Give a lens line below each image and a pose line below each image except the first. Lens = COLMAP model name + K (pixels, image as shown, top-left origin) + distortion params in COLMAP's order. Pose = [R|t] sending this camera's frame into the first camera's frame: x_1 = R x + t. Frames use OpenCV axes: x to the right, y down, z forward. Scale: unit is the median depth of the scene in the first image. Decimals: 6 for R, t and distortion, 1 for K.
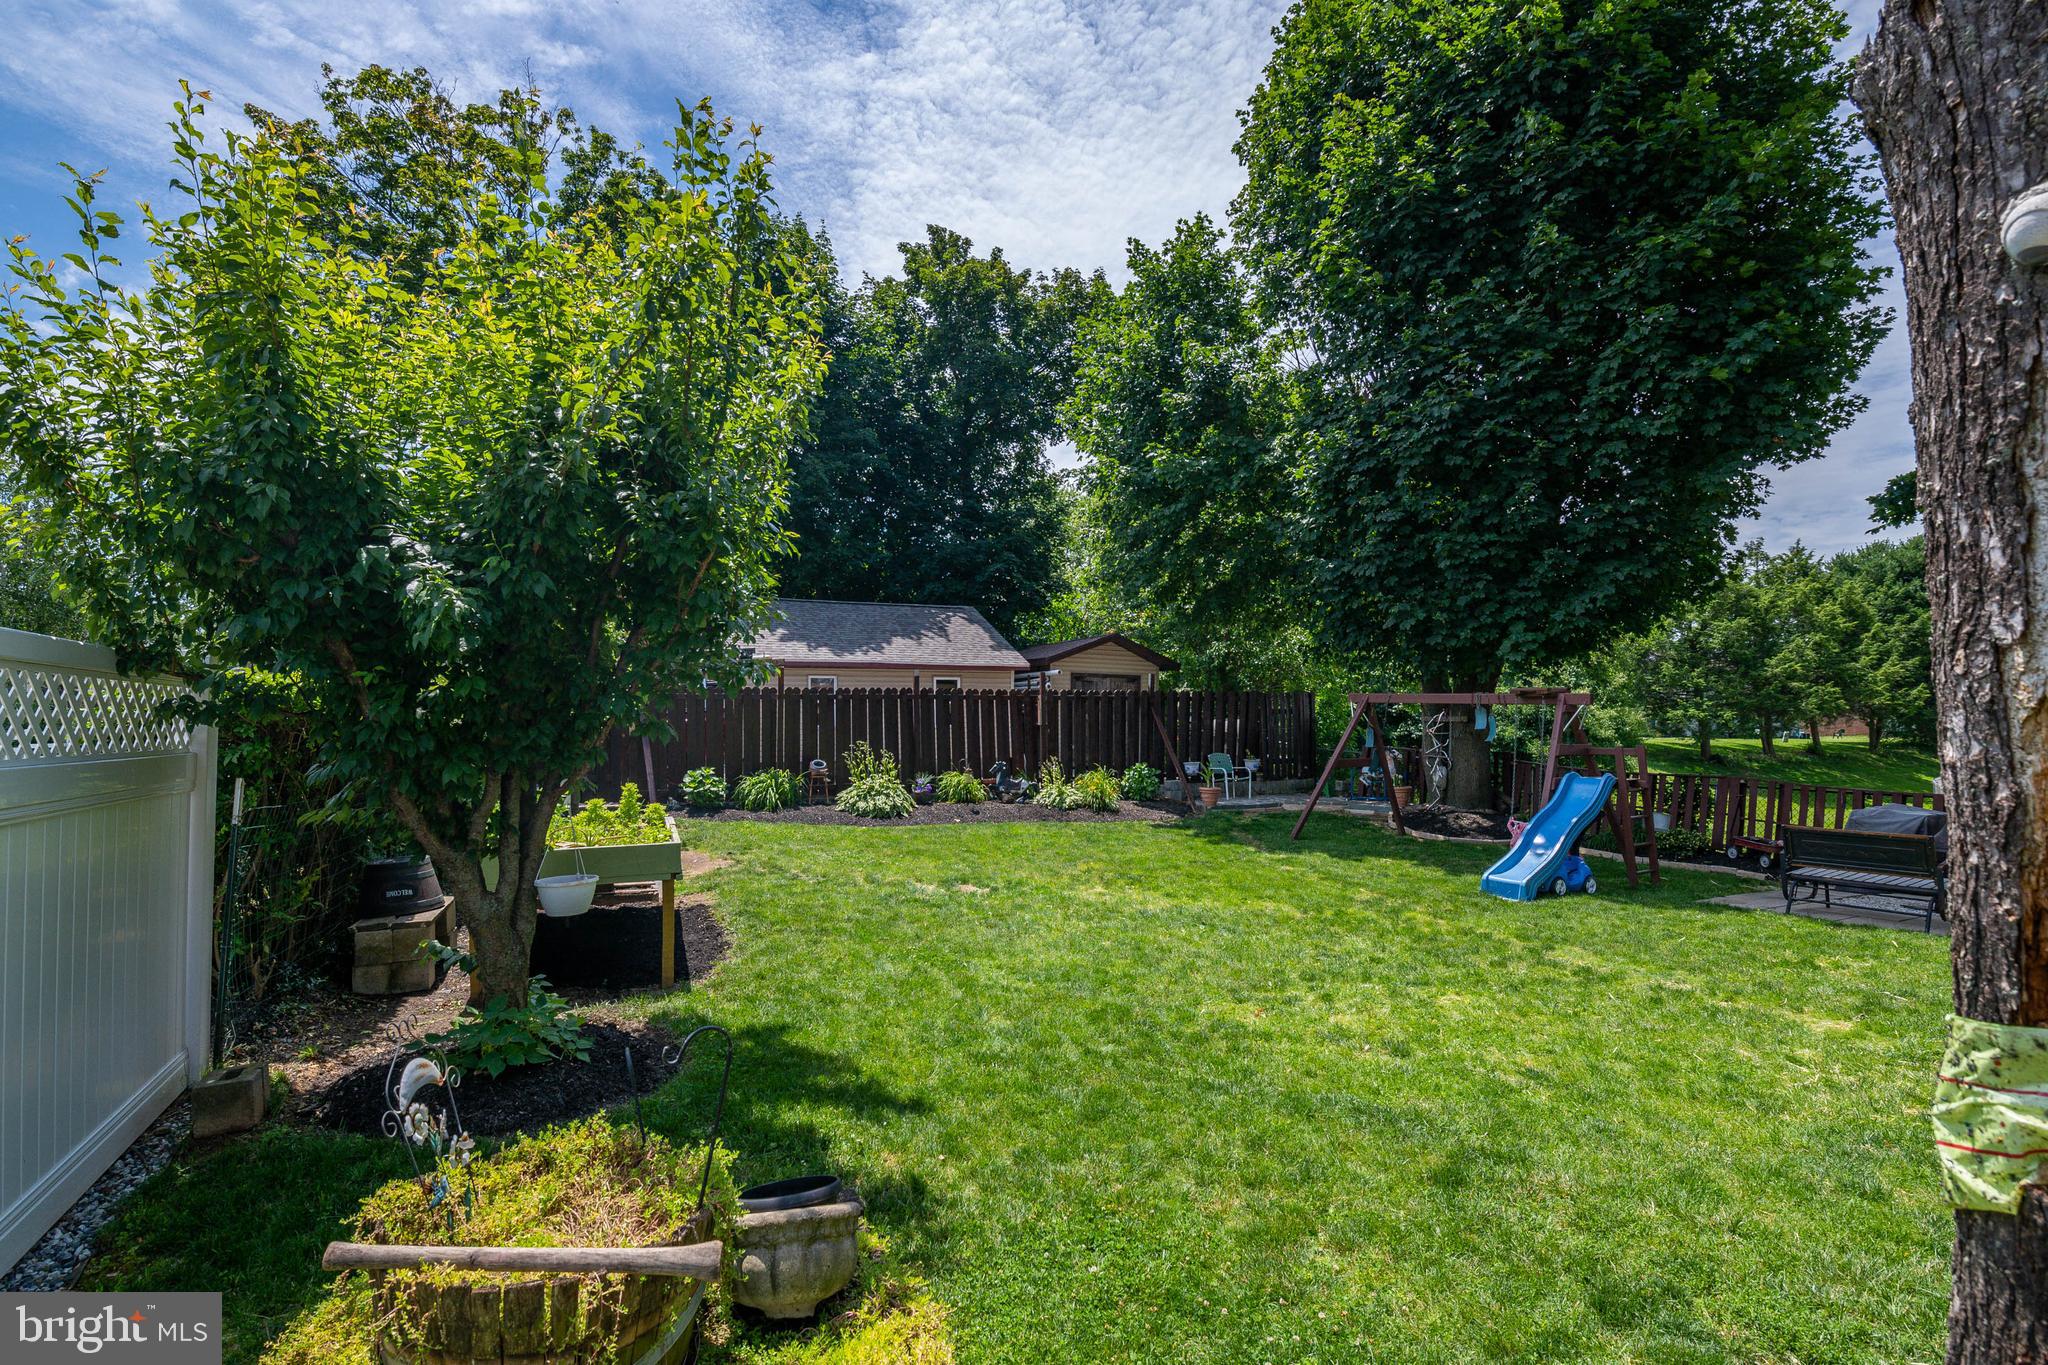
lens RADIAL K [[897.2, 0, 1024.8], [0, 897.2, 709.5], [0, 0, 1]] dist [-0.004827, -0.007539]
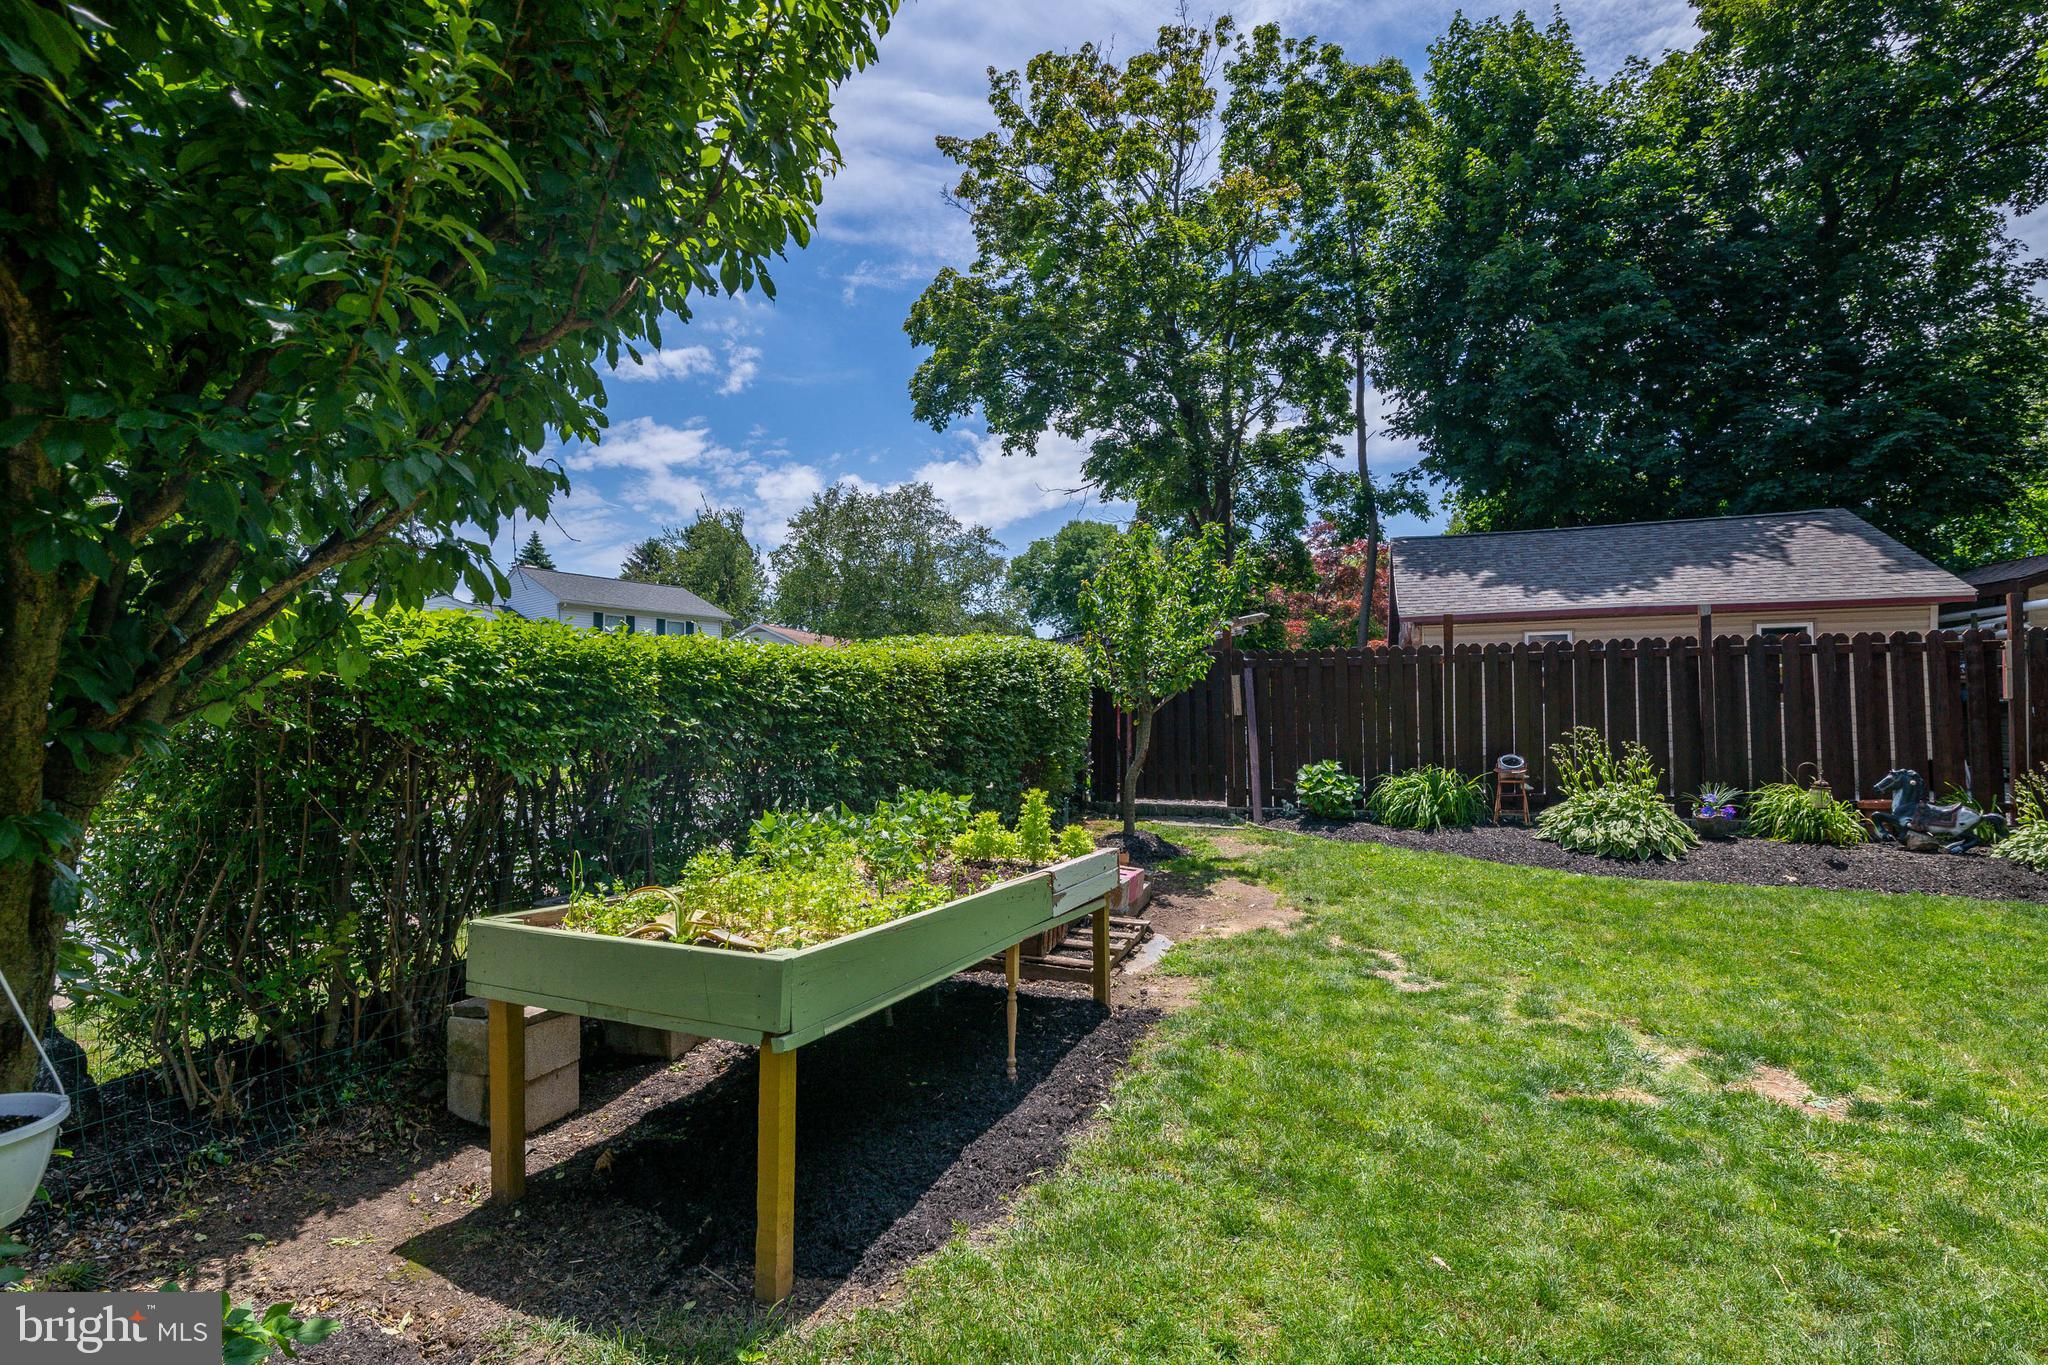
lens RADIAL K [[897.2, 0, 1024.8], [0, 897.2, 709.5], [0, 0, 1]] dist [-0.004827, -0.007539]
pose [[0.687021, -0.001142, -0.726637, -0.003317], [0.013955, 0.999835, 0.011624, 0.009904], [0.726504, -0.018126, 0.686924, 0.272860]]
